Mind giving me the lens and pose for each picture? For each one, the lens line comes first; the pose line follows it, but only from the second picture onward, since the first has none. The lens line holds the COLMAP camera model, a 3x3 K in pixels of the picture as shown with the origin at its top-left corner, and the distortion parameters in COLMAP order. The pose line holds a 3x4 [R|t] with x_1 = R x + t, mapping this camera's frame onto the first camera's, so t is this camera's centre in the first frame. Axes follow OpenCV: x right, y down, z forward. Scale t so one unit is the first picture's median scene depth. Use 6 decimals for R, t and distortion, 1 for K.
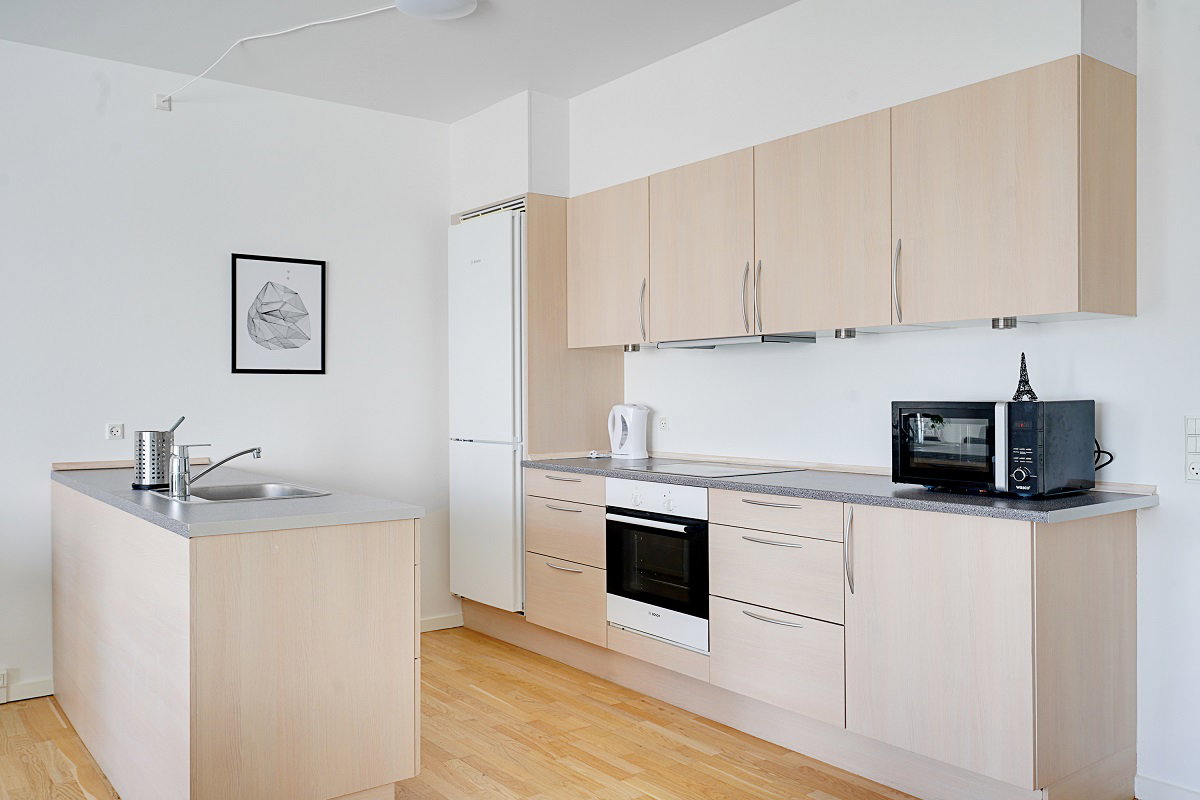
lens RADIAL K [[967.0, 0, 600.4], [0, 967.0, 401.3], [0, 0, 1]] dist [0.000197, -0.000026]
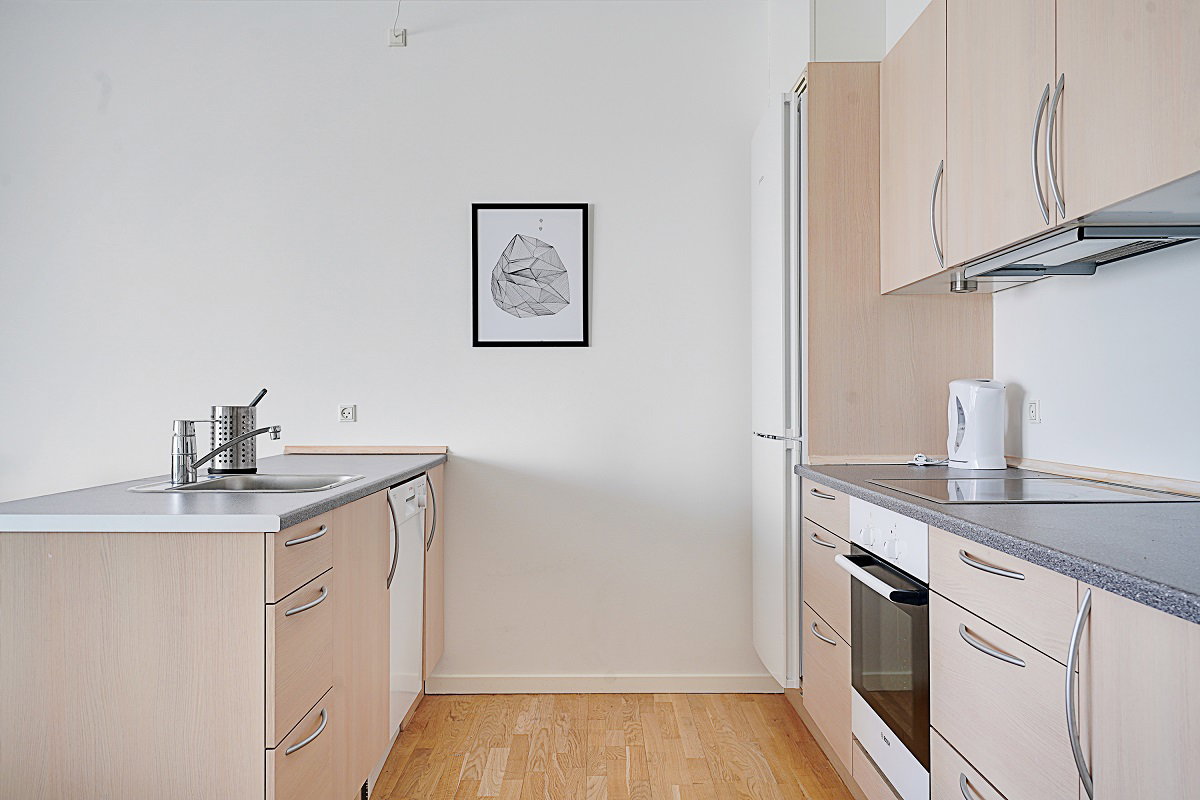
lens RADIAL K [[1027.3, 0, 602.2], [0, 1027.3, 404.4], [0, 0, 1]] dist [0.006320, -0.007260]
pose [[0.796675, 0.002731, -0.604401, 0.240995], [-0.004766, 0.999987, -0.001764, 0.021500], [0.604388, 0.004286, 0.796678, 0.350342]]
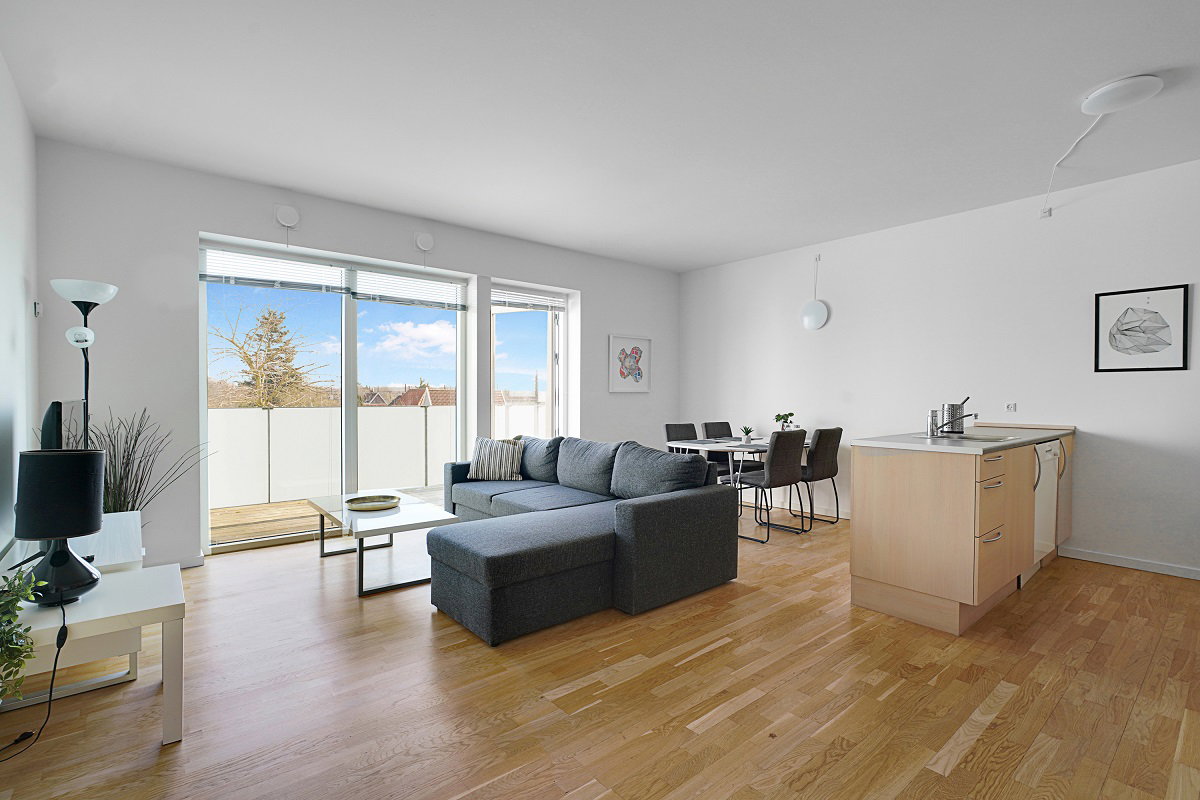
lens RADIAL K [[543.8, 0, 601.3], [0, 543.8, 404.8], [0, 0, 1]] dist [-0.001234, 0.000322]
pose [[0.041220, 0.018914, -0.998971, 0.437872], [-0.009210, 0.999786, 0.018549, 0.013413], [0.999108, 0.008436, 0.041385, 0.179620]]
